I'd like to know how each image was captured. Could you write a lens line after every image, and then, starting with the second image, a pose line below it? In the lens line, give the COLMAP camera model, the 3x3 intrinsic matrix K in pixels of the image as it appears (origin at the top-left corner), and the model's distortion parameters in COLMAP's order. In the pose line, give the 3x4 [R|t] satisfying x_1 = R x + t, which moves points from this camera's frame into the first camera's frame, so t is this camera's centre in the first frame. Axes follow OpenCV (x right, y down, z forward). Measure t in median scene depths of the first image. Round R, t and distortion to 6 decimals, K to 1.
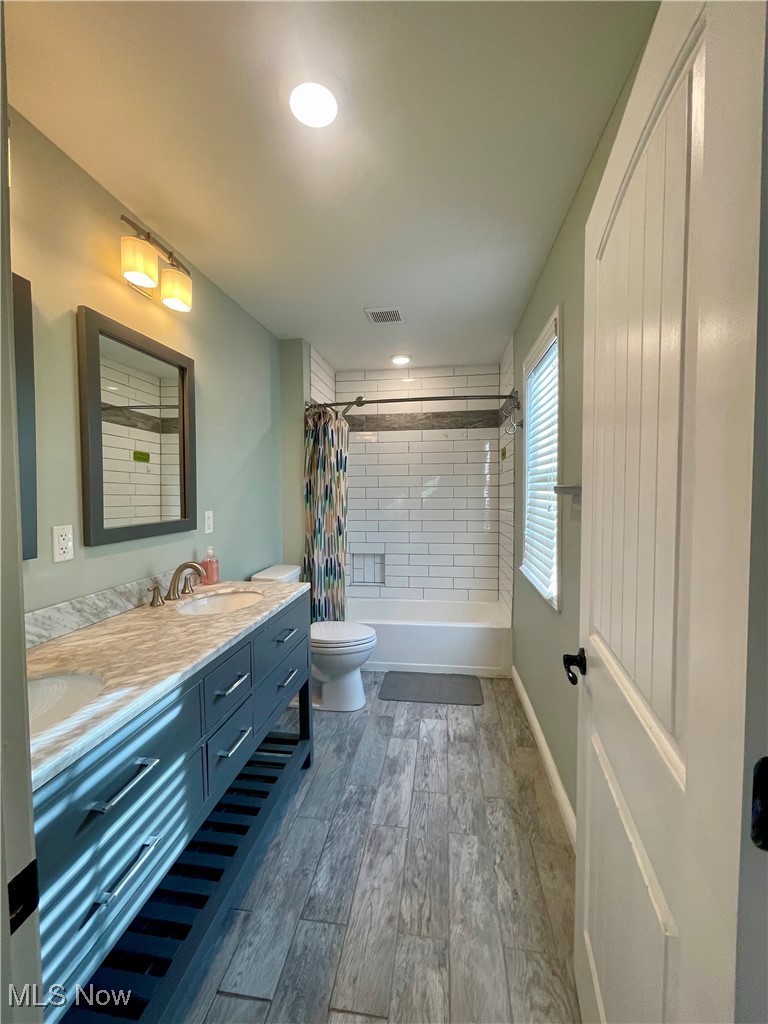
lens RADIAL K [[412.5, 0, 384.4], [0, 412.5, 506.2], [0, 0, 1]] dist [-0.001744, -0.000301]
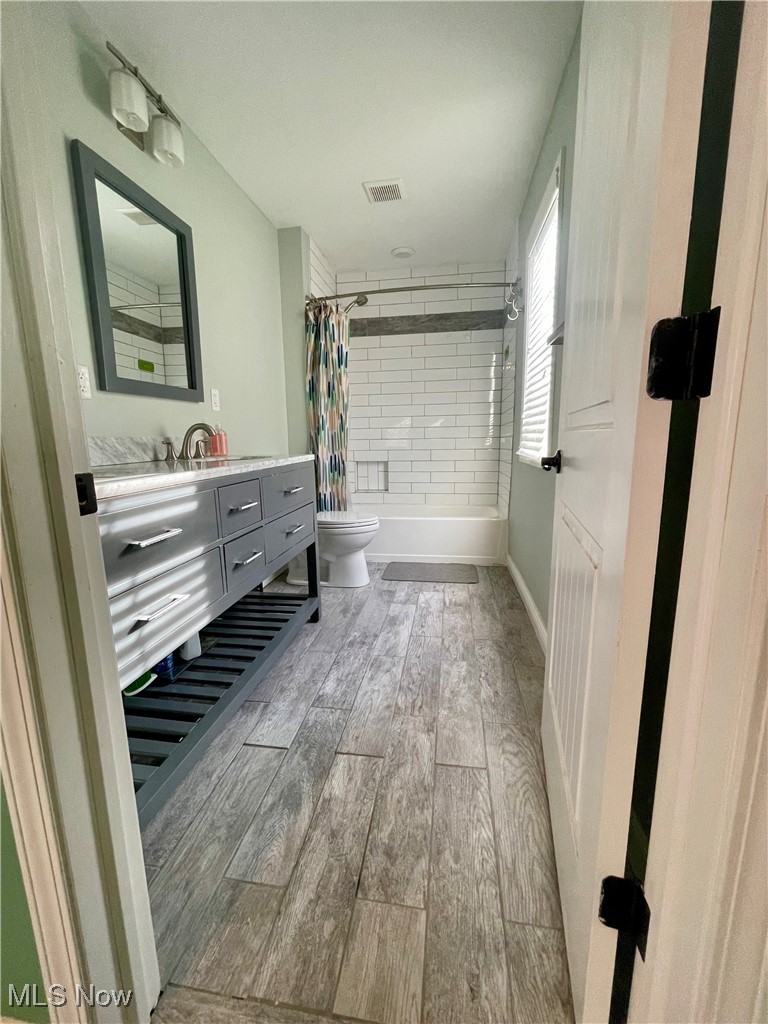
lens RADIAL K [[412.5, 0, 384.5], [0, 412.5, 503.8], [0, 0, 1]] dist [-0.001744, -0.000301]
pose [[0.999843, -0.004734, -0.017074, 0.020445], [0.006832, 0.992138, 0.124965, 0.204186], [0.016348, -0.125062, 0.992014, -0.067340]]
